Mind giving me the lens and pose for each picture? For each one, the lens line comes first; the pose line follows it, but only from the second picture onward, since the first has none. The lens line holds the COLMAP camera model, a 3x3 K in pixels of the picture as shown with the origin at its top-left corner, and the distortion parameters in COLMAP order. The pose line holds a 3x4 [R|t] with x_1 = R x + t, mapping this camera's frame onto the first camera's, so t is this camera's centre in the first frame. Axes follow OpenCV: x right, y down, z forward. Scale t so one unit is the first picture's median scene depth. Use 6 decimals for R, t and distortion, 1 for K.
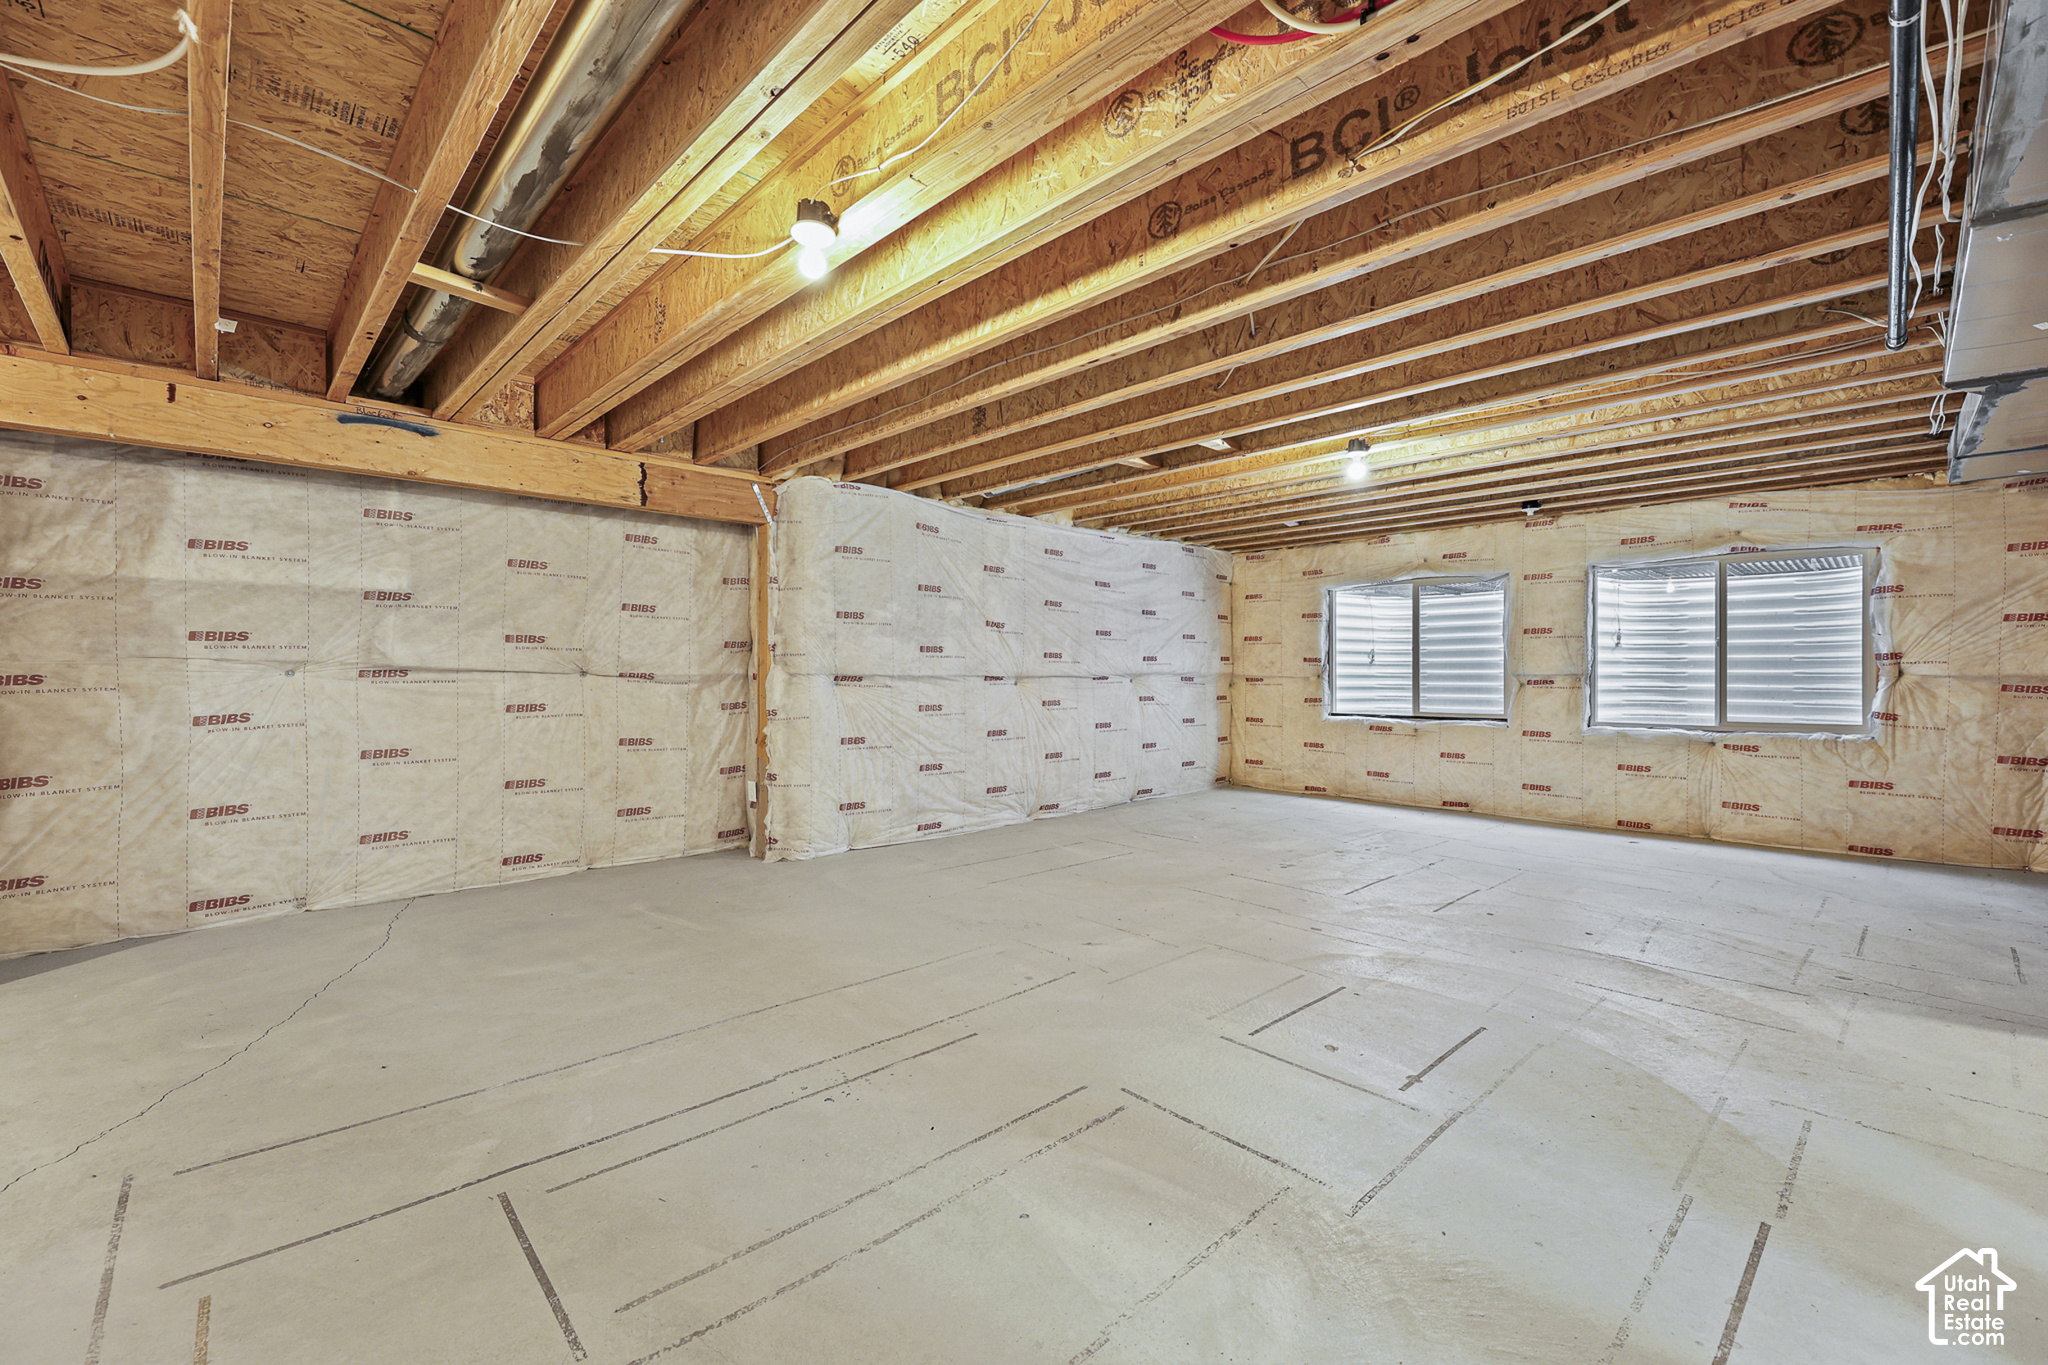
lens RADIAL K [[840.0, 0, 993.0], [0, 840.0, 683.1], [0, 0, 1]] dist [-0.001031, -0.000932]
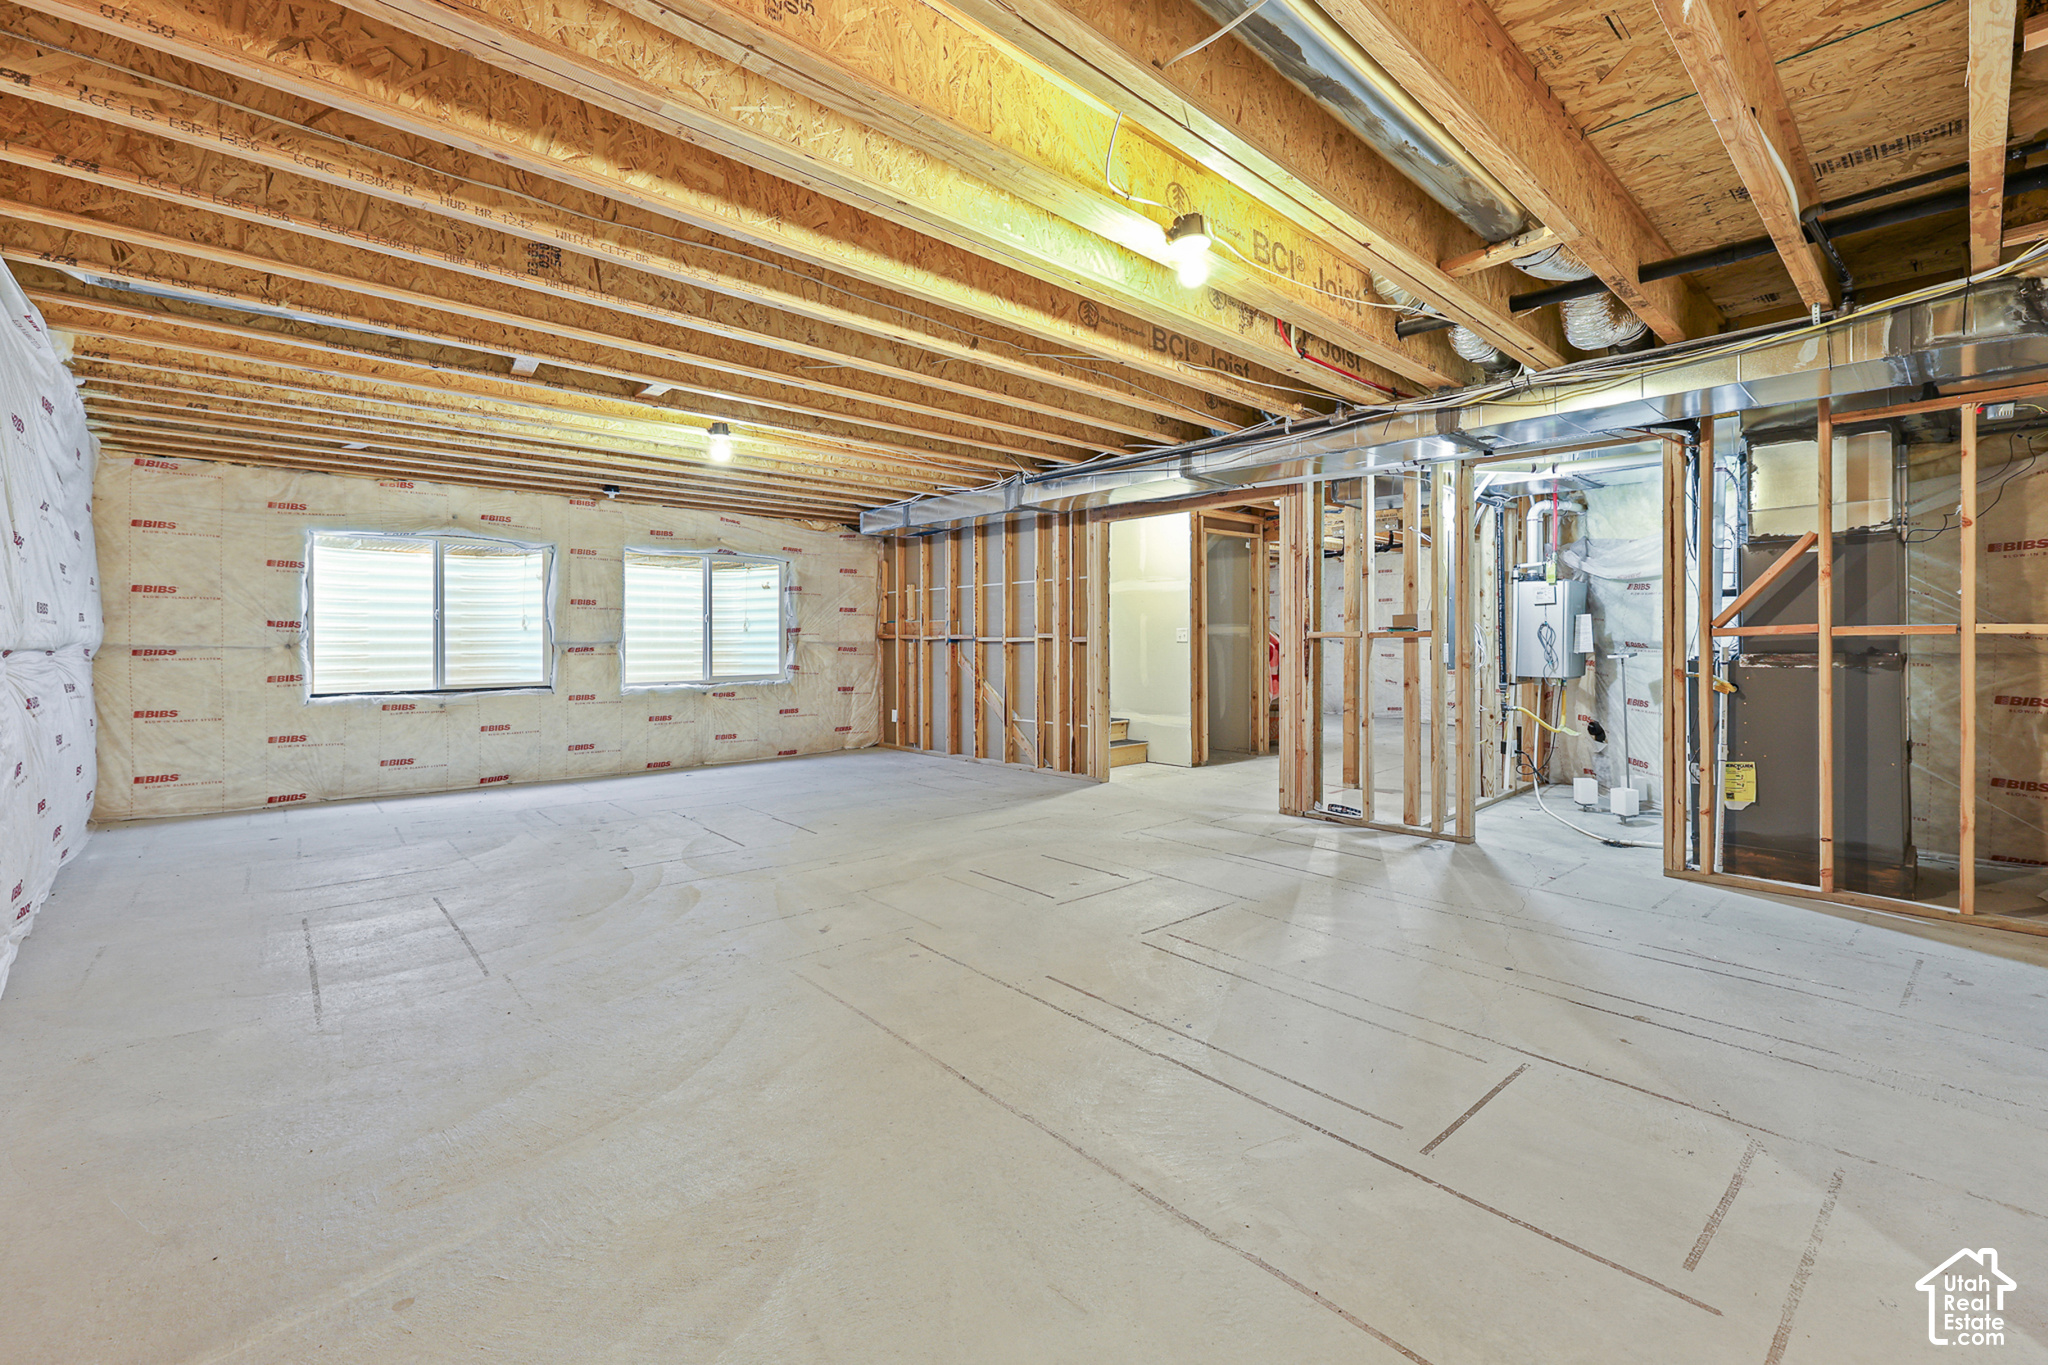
lens RADIAL K [[866.7, 0, 1033.9], [0, 866.7, 639.5], [0, 0, 1]] dist [0.001986, 0.000092]
pose [[0.008877, 0.000199, 0.999961, -0.474470], [0.013546, 0.999908, -0.000320, -0.005918], [-0.999869, 0.013548, 0.008874, 0.420135]]
